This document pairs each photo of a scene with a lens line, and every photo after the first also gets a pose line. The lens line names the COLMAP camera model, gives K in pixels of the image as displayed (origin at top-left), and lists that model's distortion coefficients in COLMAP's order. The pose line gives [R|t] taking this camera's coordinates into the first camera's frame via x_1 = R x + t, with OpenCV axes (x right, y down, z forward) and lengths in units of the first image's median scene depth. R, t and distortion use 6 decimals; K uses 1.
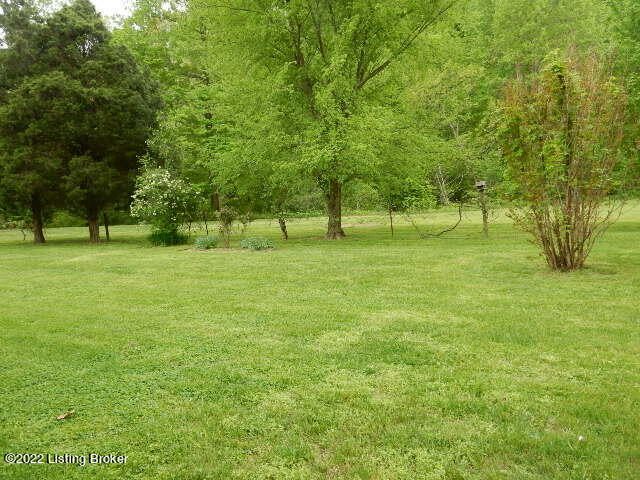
lens RADIAL K [[476.0, 0, 320.9], [0, 476.0, 238.6], [0, 0, 1]] dist [0.006208, 0.001510]
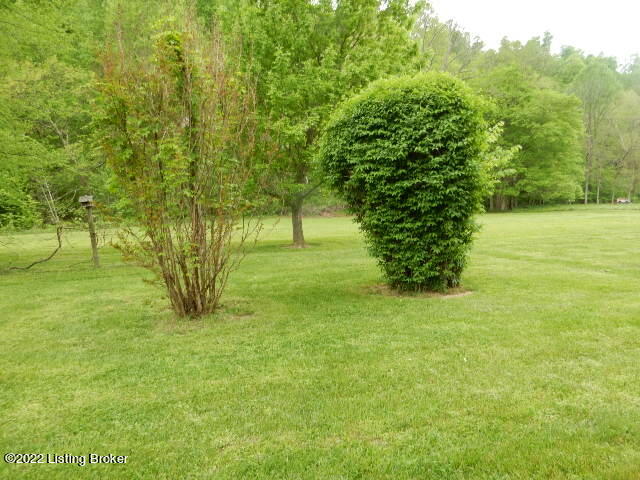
lens RADIAL K [[476.0, 0, 320.3], [0, 476.0, 238.7], [0, 0, 1]] dist [0.006208, 0.001510]
pose [[0.731295, -0.024141, 0.681634, 0.148913], [0.048795, 0.998664, -0.016980, -0.033183], [-0.680314, 0.045677, 0.731496, 0.313948]]
